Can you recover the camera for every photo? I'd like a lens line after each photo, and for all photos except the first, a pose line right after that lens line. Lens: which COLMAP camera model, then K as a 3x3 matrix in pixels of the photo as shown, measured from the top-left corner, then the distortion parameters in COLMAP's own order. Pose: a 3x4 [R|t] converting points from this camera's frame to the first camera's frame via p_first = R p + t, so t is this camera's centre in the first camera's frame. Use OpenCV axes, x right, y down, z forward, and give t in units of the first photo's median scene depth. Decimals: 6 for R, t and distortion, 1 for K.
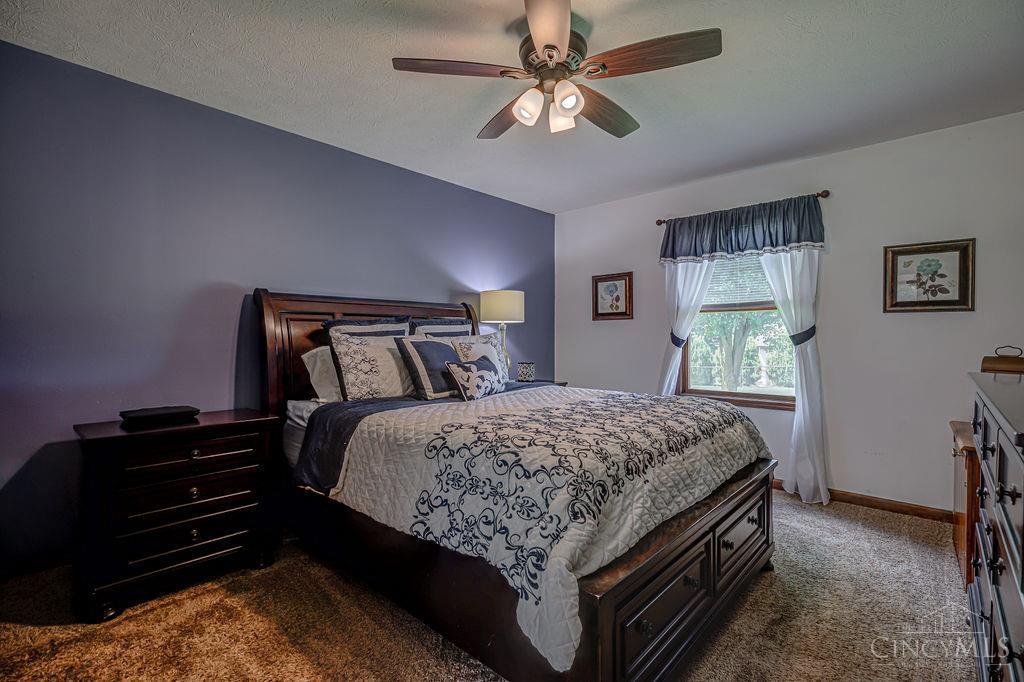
lens RADIAL K [[469.2, 0, 522.3], [0, 469.2, 338.4], [0, 0, 1]] dist [-0.007420, 0.000745]
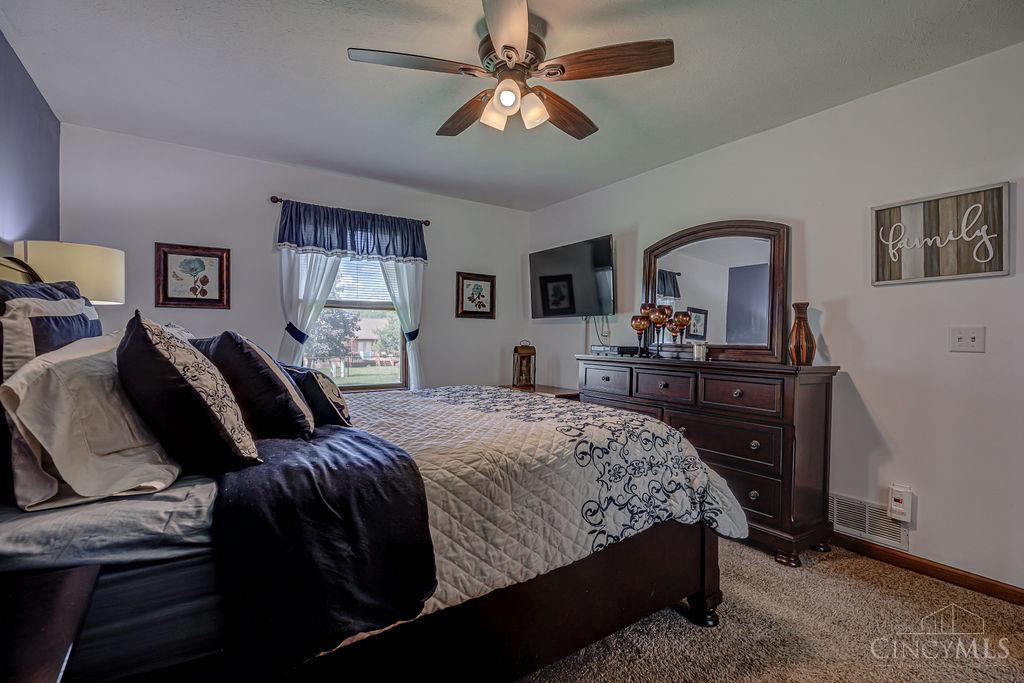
lens RADIAL K [[469.2, 0, 519.5], [0, 469.2, 341.6], [0, 0, 1]] dist [-0.007420, 0.000745]
pose [[0.233064, -0.009812, 0.972412, -0.602010], [-0.007329, 0.999903, 0.011846, 0.000460], [-0.972434, -0.009888, 0.232969, 0.489558]]
